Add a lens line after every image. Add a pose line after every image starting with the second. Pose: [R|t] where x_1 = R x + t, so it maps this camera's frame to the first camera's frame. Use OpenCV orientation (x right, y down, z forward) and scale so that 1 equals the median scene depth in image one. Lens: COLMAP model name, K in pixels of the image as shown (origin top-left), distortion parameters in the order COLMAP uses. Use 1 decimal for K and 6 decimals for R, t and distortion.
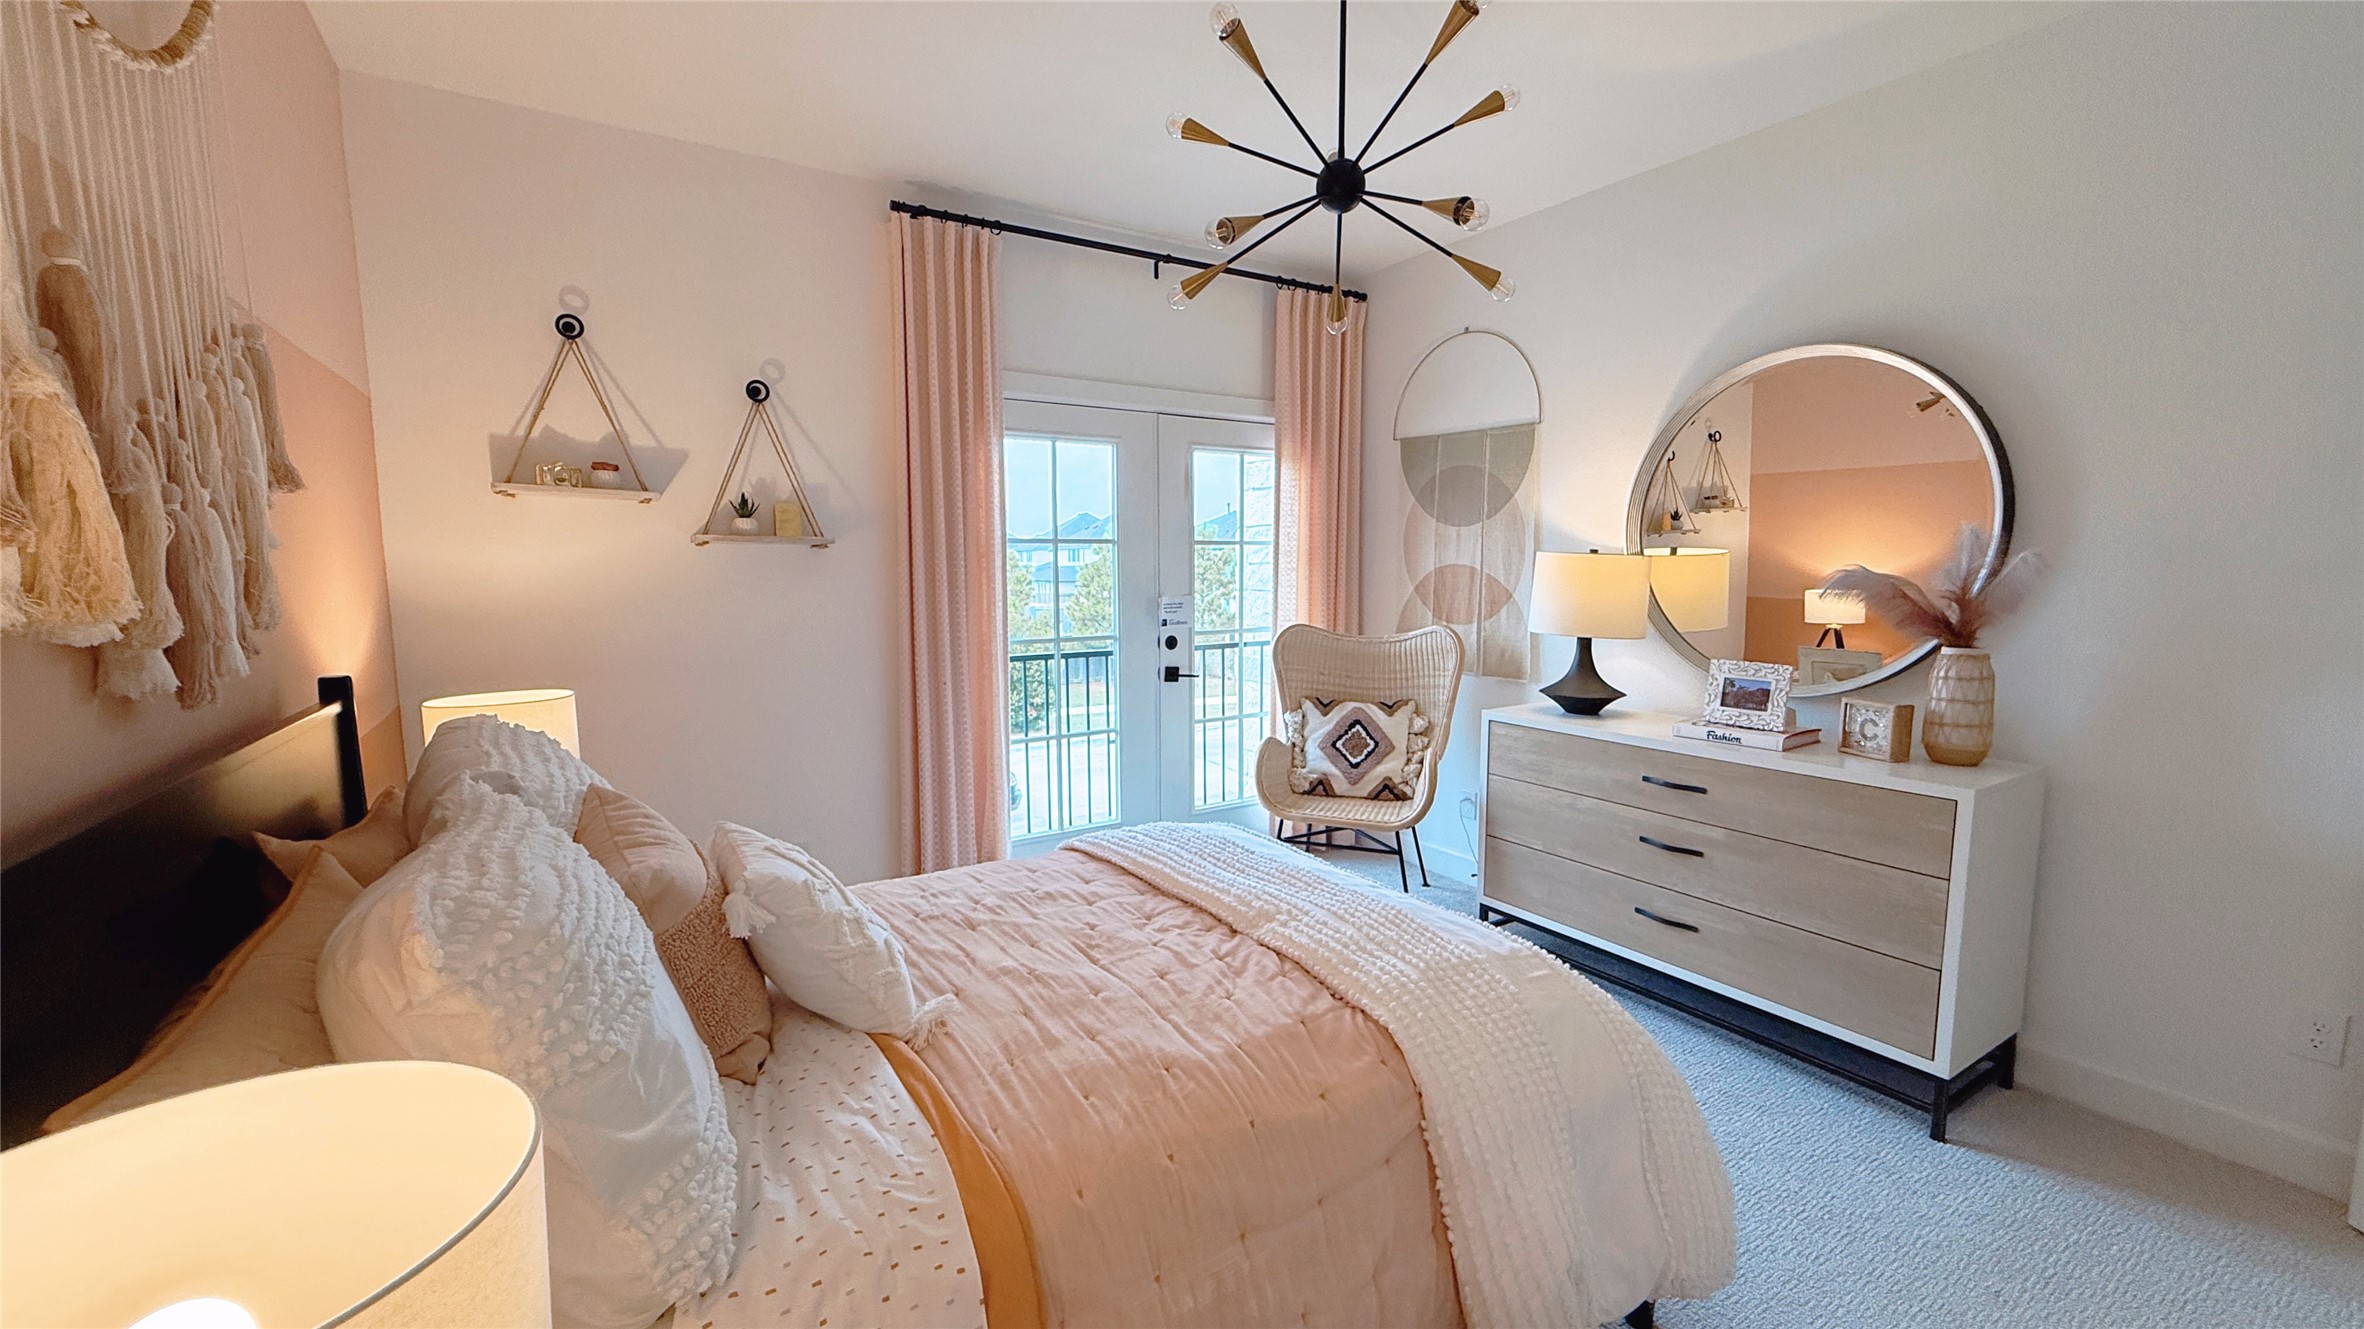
lens RADIAL K [[942.7, 0, 1188.5], [0, 942.7, 670.1], [0, 0, 1]] dist [0.000765, -0.000498]
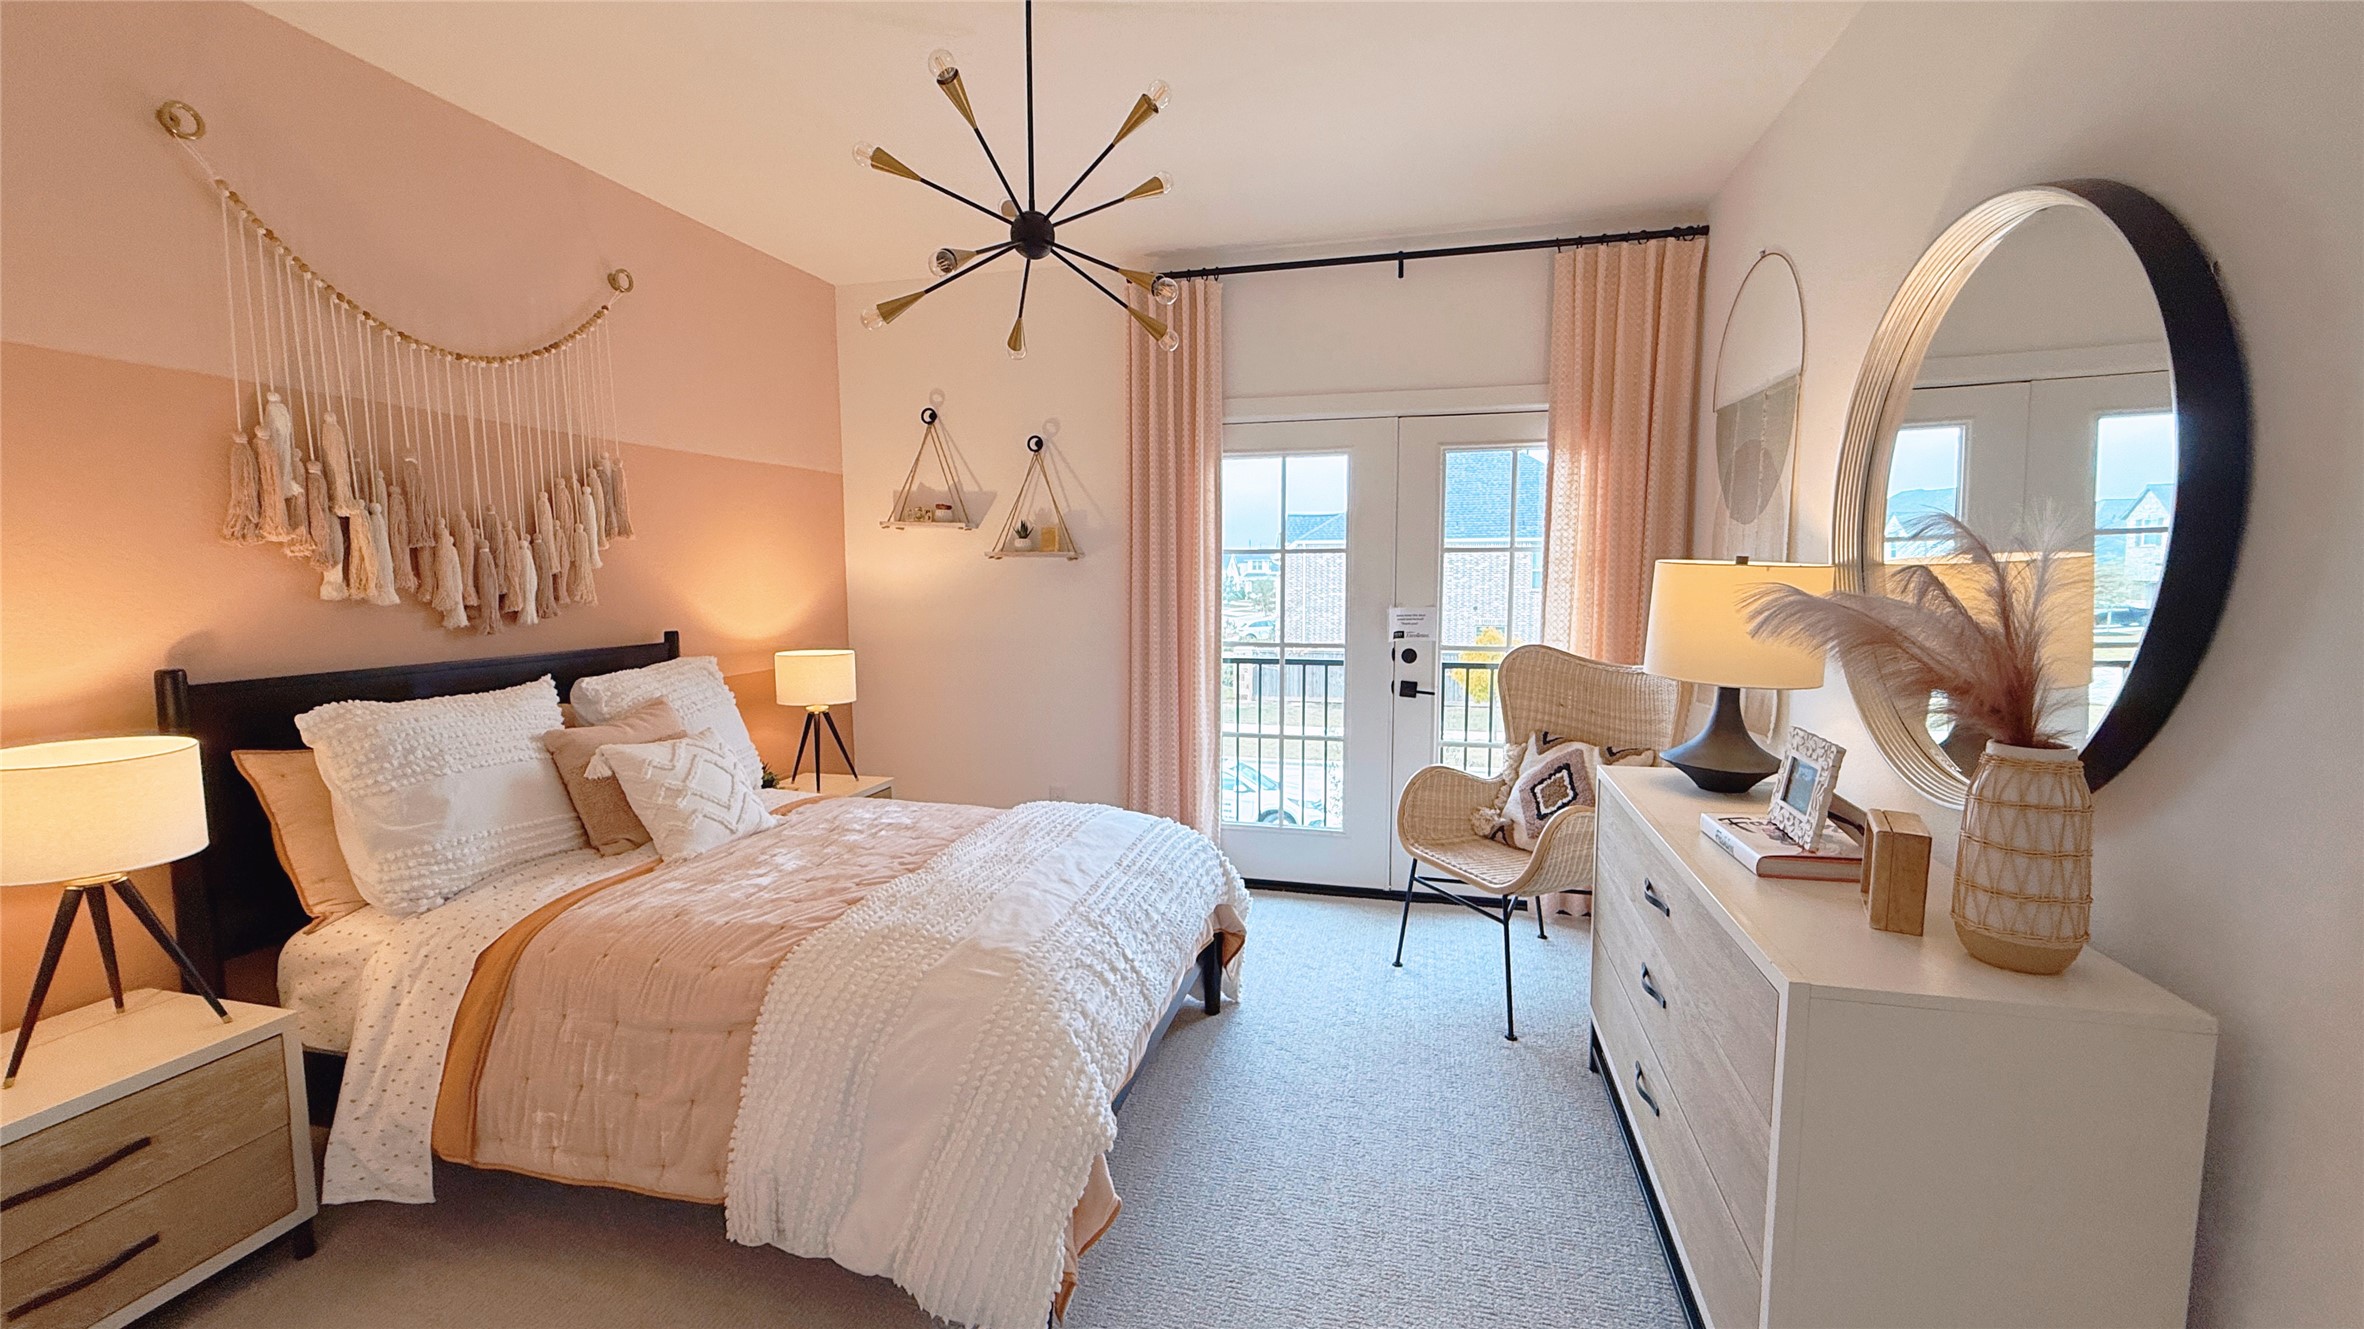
lens RADIAL K [[942.7, 0, 1189.3], [0, 942.7, 668.9], [0, 0, 1]] dist [0.000765, -0.000498]
pose [[0.691765, 0.076429, -0.718066, 0.547716], [-0.080372, 0.996354, 0.028621, -0.027496], [0.717636, 0.037914, 0.695386, 0.192348]]
